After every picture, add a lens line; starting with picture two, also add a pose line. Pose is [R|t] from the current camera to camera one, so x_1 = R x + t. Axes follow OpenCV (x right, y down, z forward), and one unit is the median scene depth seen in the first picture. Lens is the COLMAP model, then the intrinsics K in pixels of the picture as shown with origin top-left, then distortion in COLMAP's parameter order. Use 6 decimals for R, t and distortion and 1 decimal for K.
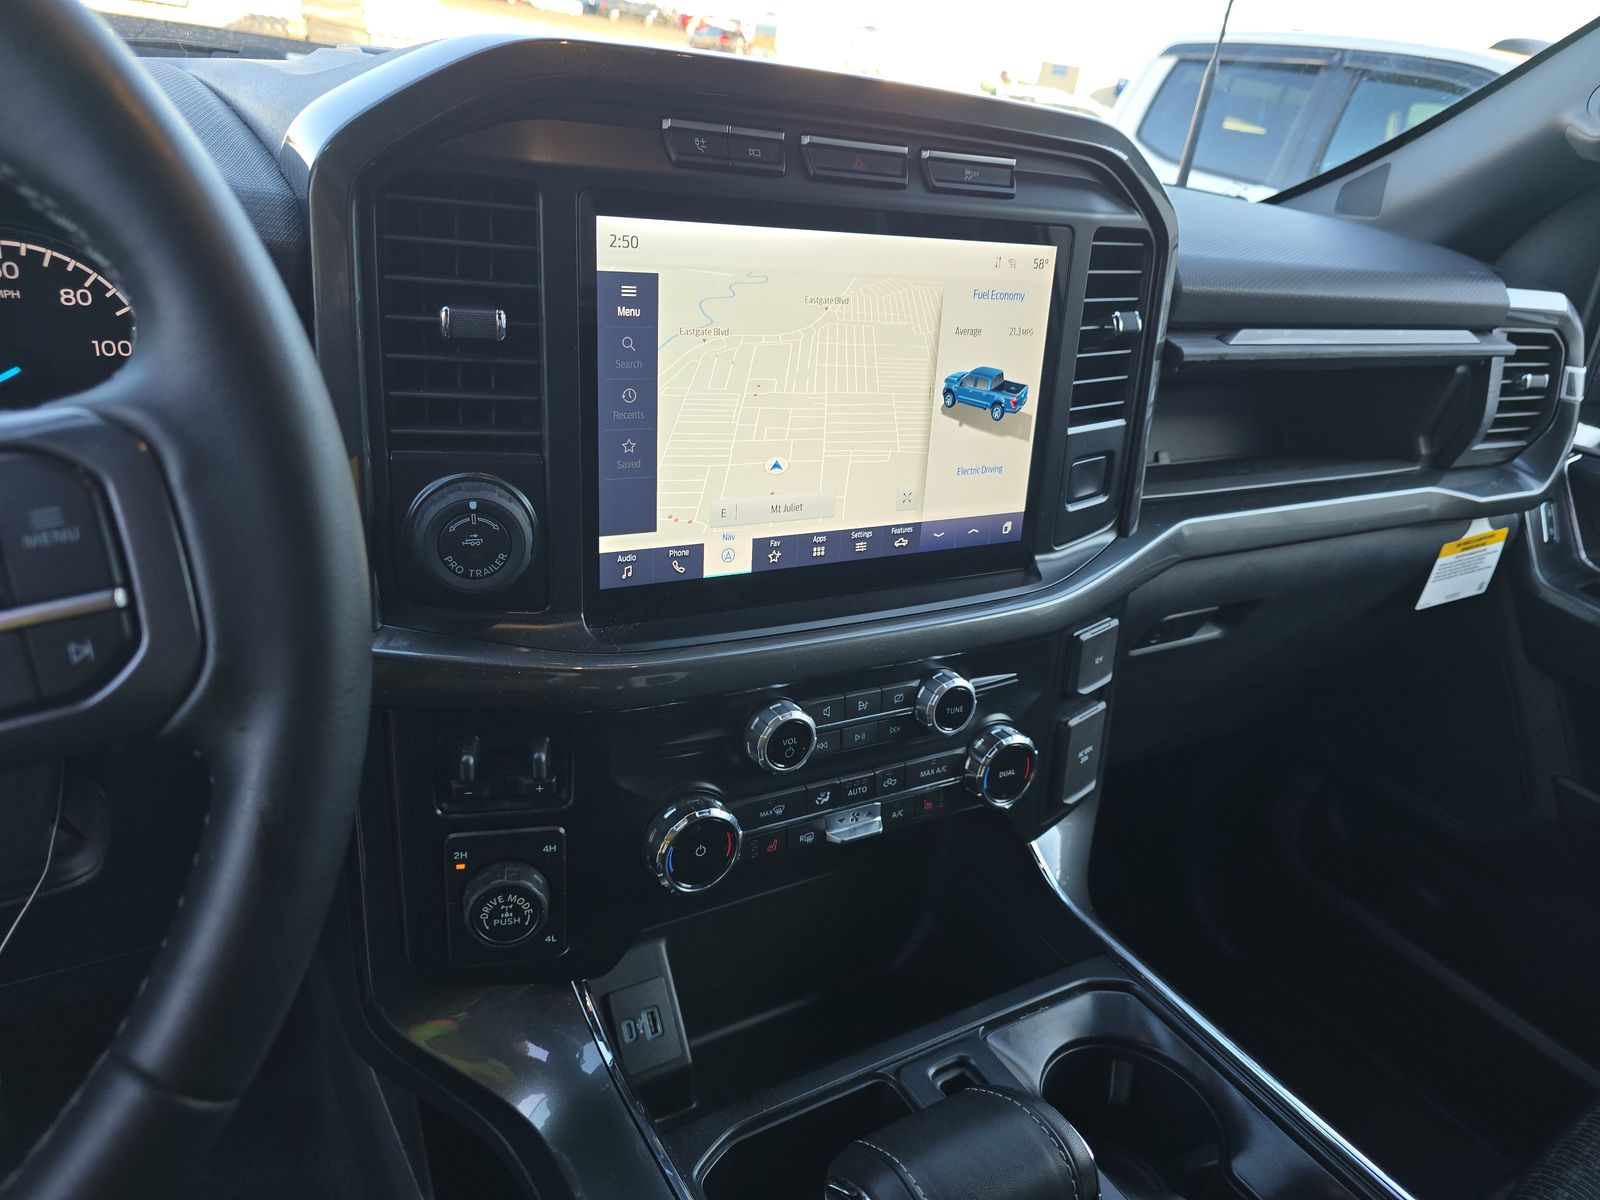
lens RADIAL K [[1061.2, 0, 797.7], [0, 1061.2, 617.4], [0, 0, 1]] dist [0.055013, 0.000147]
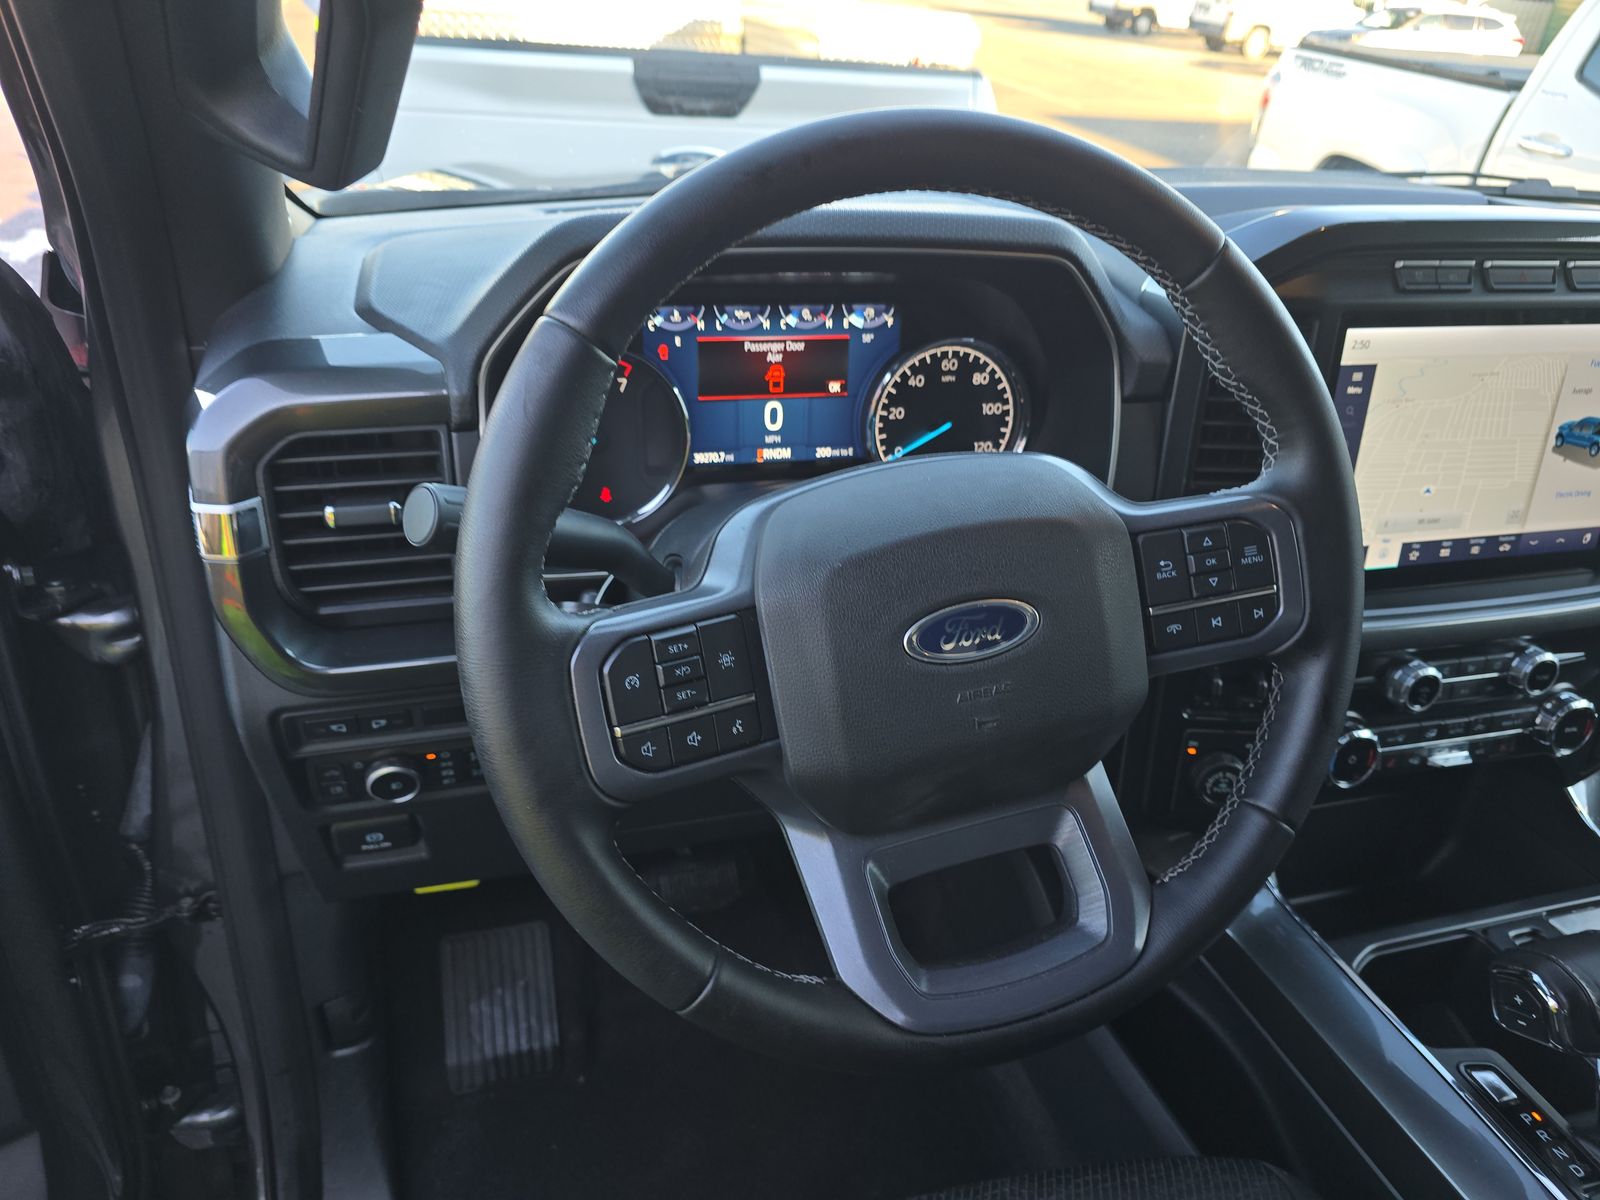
lens RADIAL K [[1049.7, 0, 826.6], [0, 1049.7, 607.8], [0, 0, 1]] dist [-0.002528, 0.000063]
pose [[0.962924, 0.068668, -0.260889, -0.380250], [-0.057395, 0.997069, 0.050595, -0.014210], [0.263598, -0.033745, 0.964042, -0.494681]]
